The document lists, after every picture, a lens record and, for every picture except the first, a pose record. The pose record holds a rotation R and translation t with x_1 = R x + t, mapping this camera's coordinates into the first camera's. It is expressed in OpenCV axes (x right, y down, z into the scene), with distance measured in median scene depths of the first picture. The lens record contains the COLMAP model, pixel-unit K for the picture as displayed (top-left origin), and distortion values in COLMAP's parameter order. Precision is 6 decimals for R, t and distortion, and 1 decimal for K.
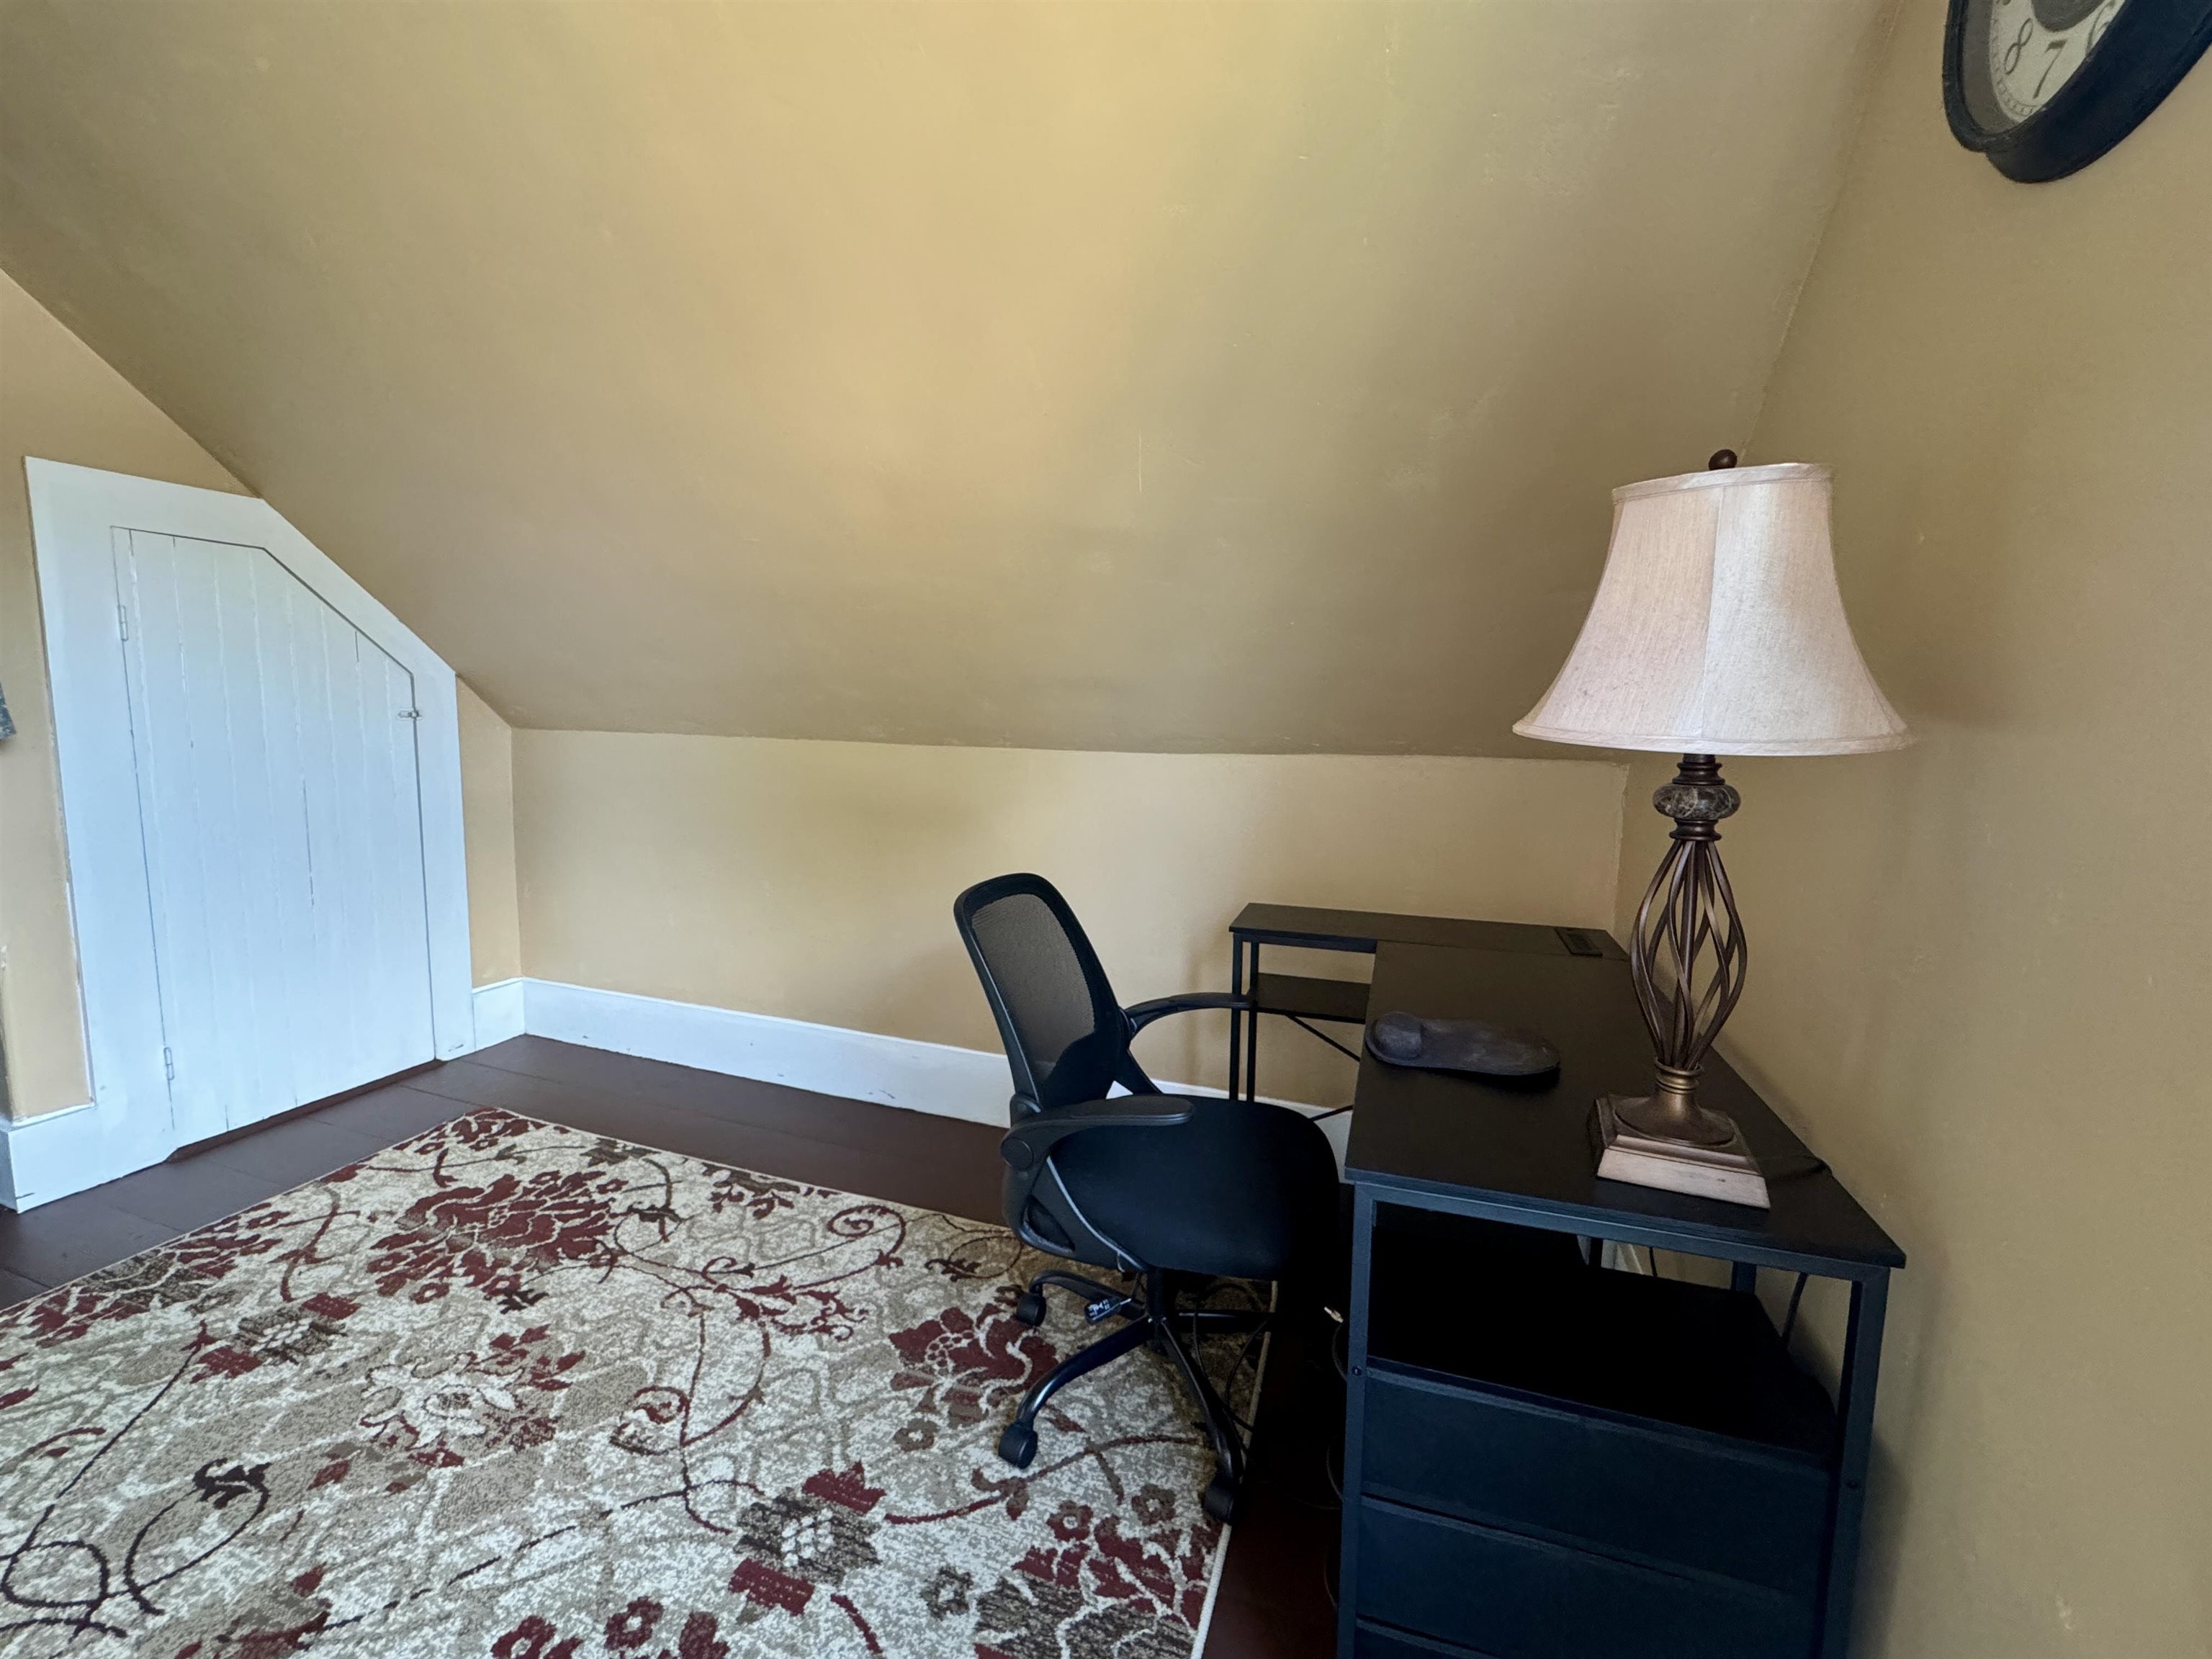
lens RADIAL K [[887.2, 0, 1105.1], [0, 887.2, 821.9], [0, 0, 1]] dist [-0.002438, -0.000237]
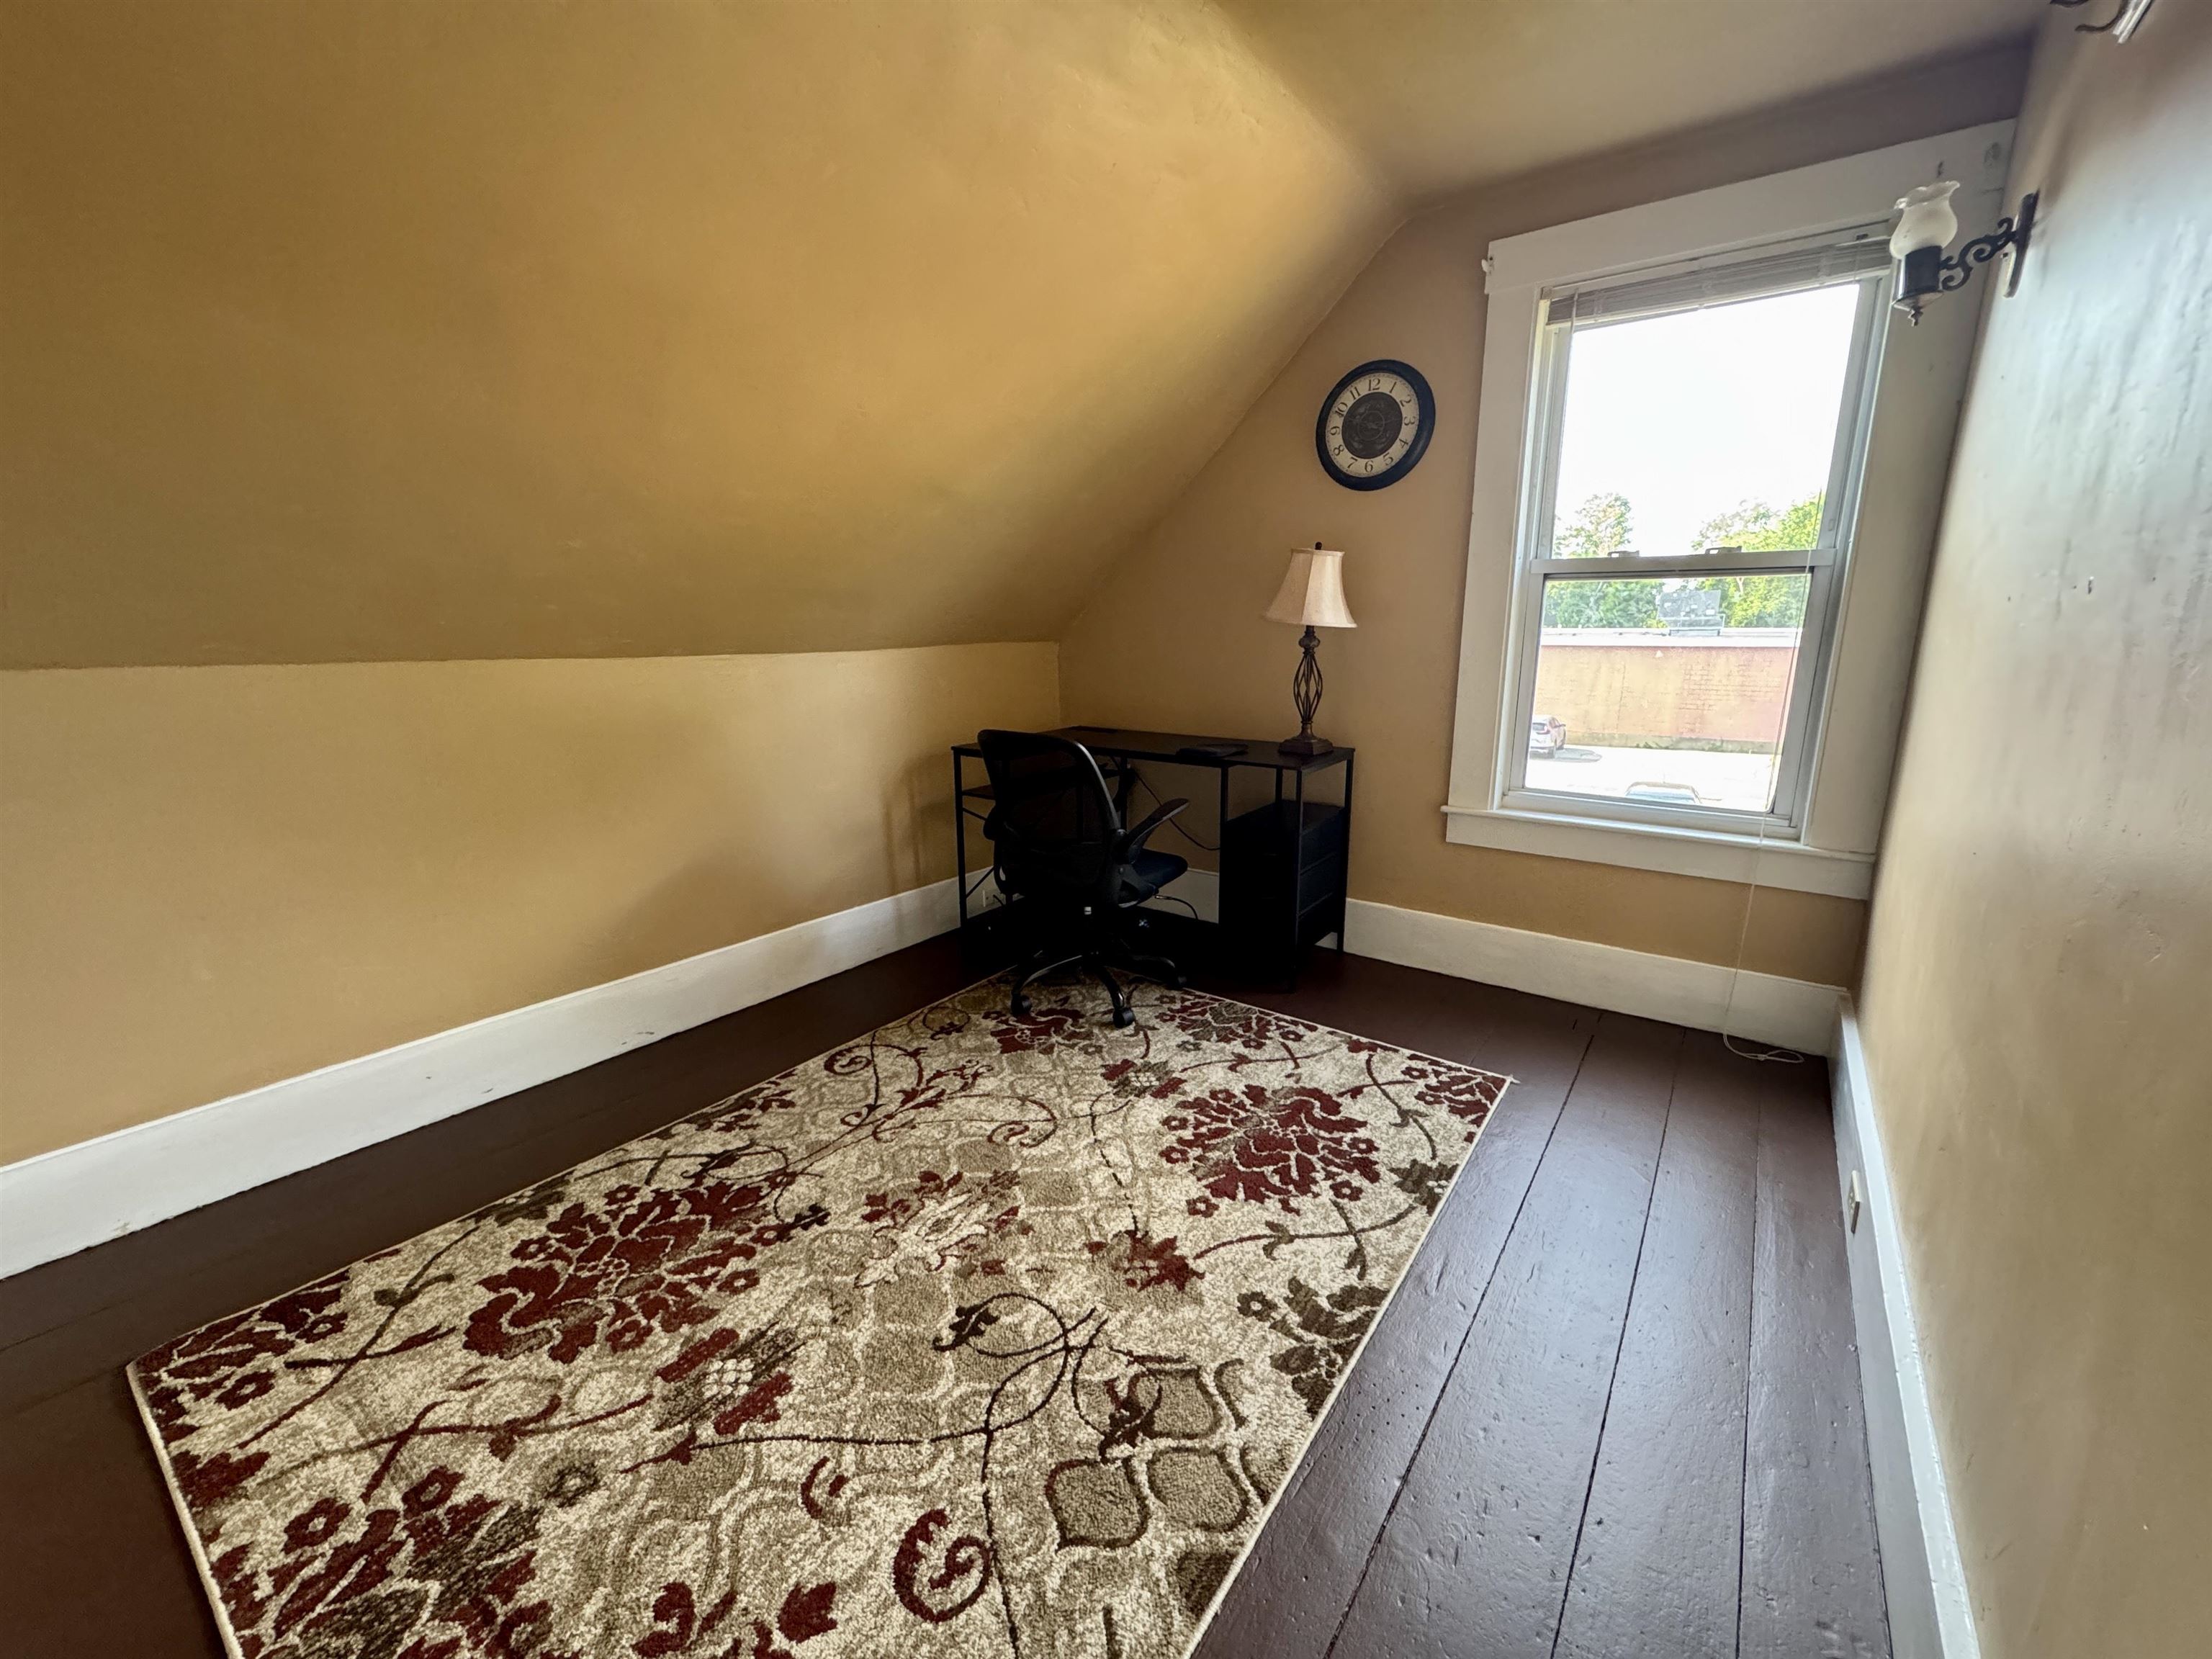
lens RADIAL K [[887.2, 0, 1105.4], [0, 887.2, 825.5], [0, 0, 1]] dist [-0.002438, -0.000237]
pose [[0.295124, -0.230773, 0.927171, -1.360599], [0.120962, 0.971609, 0.203331, -0.062231], [-0.947771, 0.052144, 0.314660, 0.326528]]
